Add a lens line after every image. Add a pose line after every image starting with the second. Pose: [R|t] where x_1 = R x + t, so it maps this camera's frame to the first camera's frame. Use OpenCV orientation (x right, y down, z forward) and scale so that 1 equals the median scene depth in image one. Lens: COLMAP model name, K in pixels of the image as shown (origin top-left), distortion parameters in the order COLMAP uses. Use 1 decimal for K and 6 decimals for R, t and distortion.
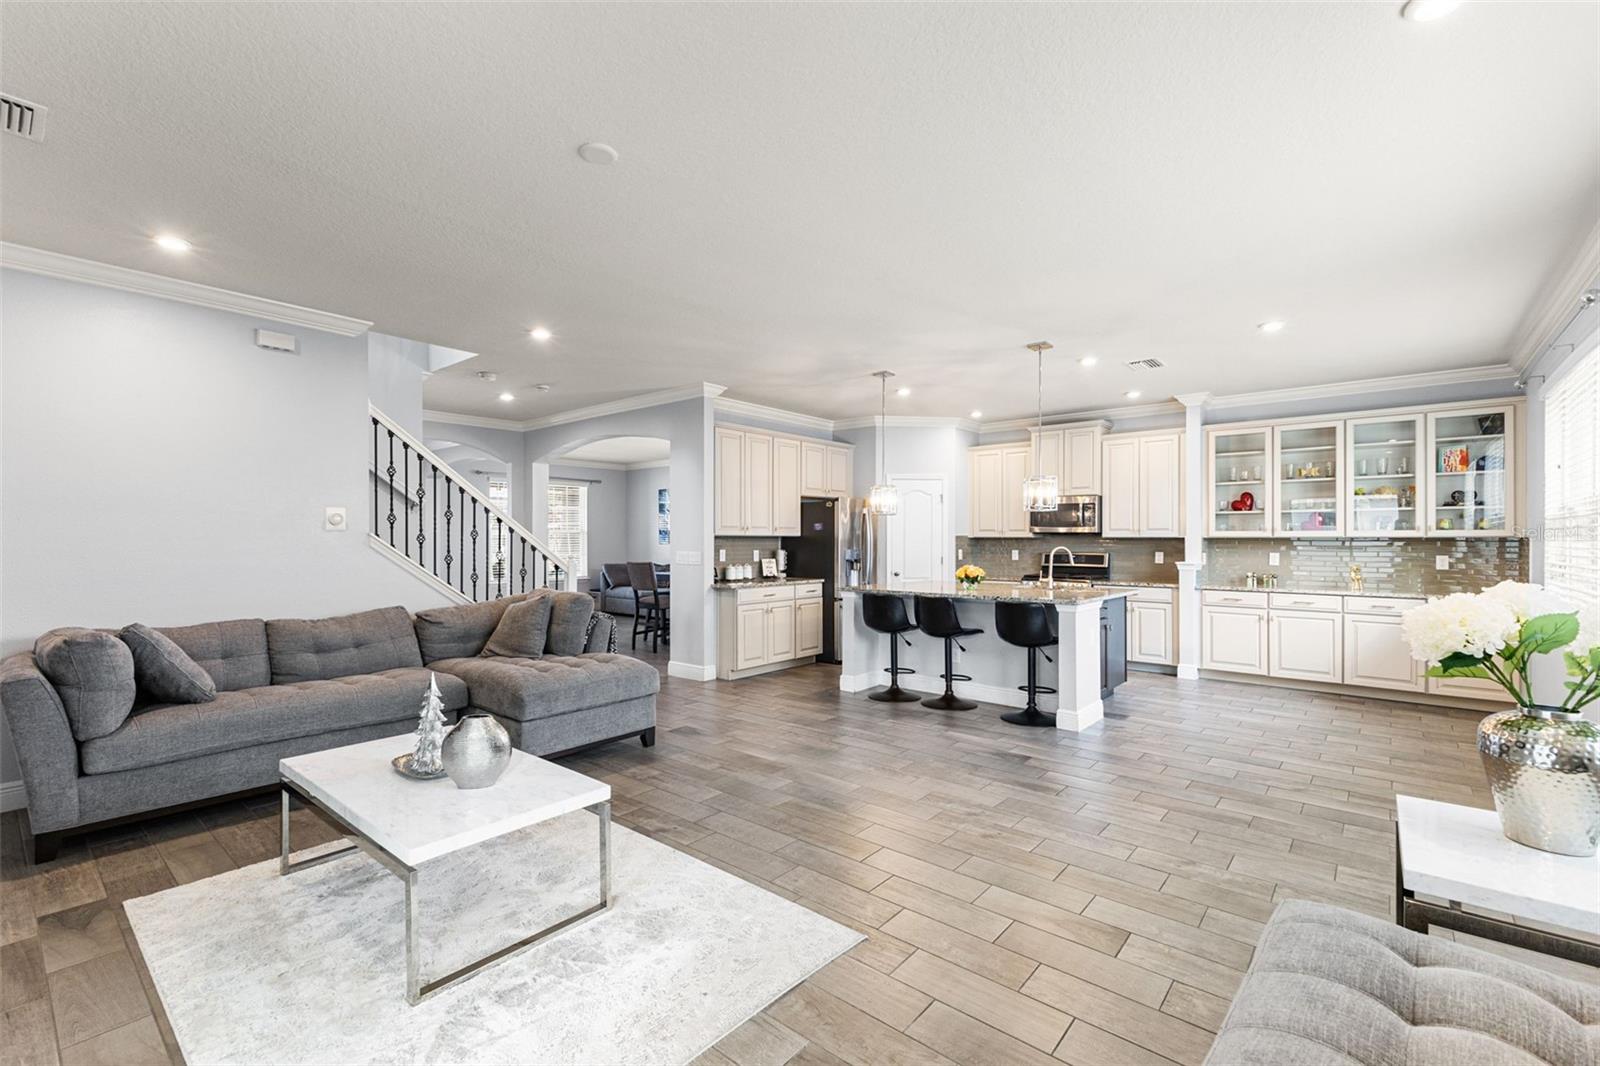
lens RADIAL K [[689.5, 0, 805.5], [0, 689.5, 536.4], [0, 0, 1]] dist [0.007747, 0.000518]
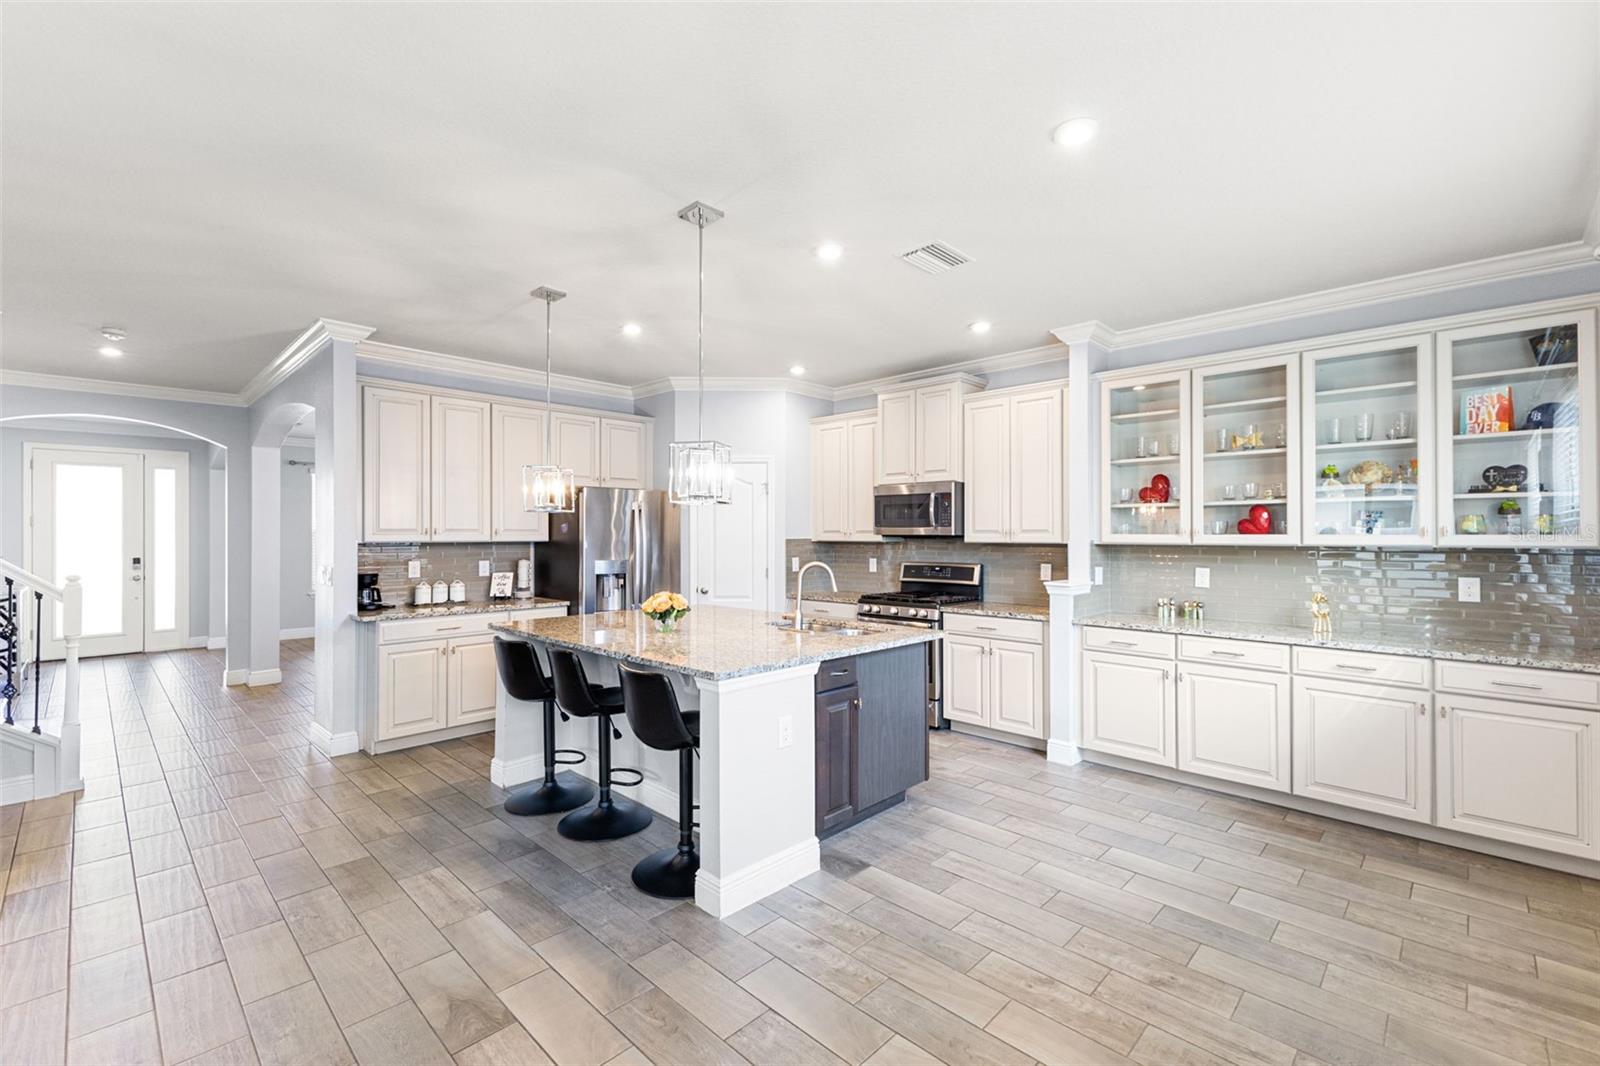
lens RADIAL K [[689.5, 0, 802.1], [0, 689.5, 528.2], [0, 0, 1]] dist [0.007747, 0.000518]
pose [[0.997612, -0.003312, -0.068995, 0.379368], [0.003075, 0.999989, -0.003535, -0.013125], [0.069006, 0.003315, 0.997611, 0.360036]]
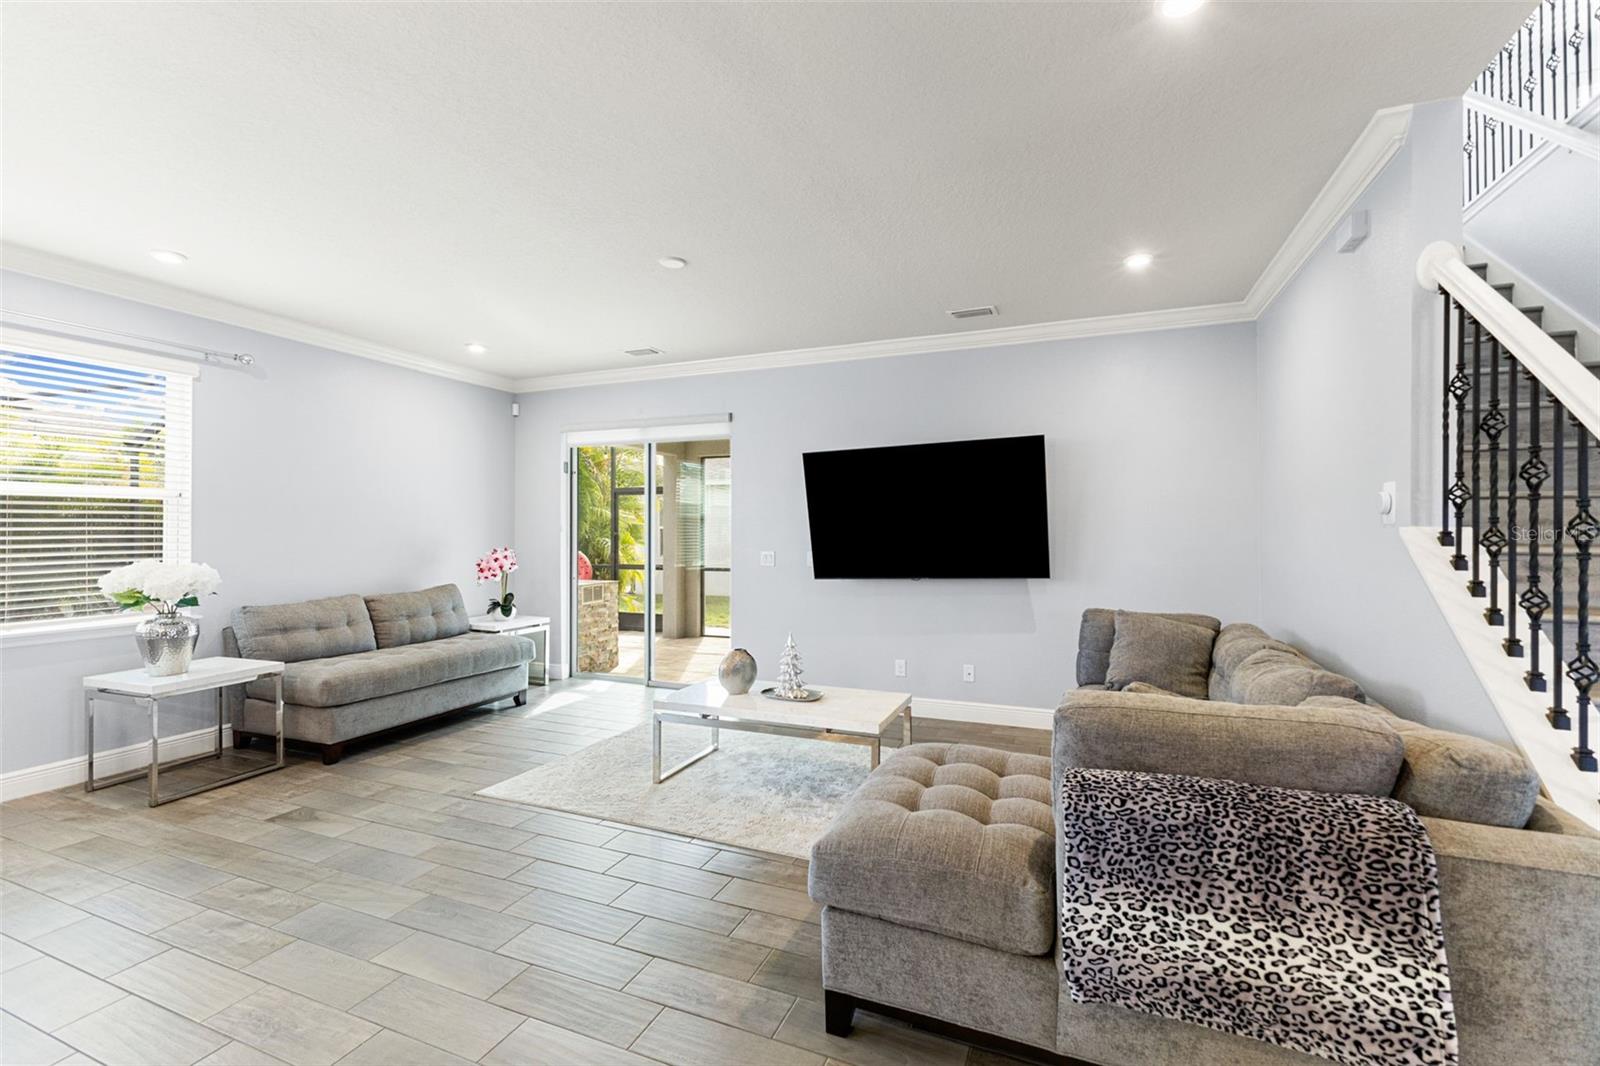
lens RADIAL K [[689.5, 0, 803.1], [0, 689.5, 524.9], [0, 0, 1]] dist [0.007747, 0.000518]
pose [[-0.953897, -0.002660, -0.300122, -0.054877], [0.001363, 0.999912, -0.013196, -0.001924], [0.300130, -0.012997, -0.953810, 0.996378]]
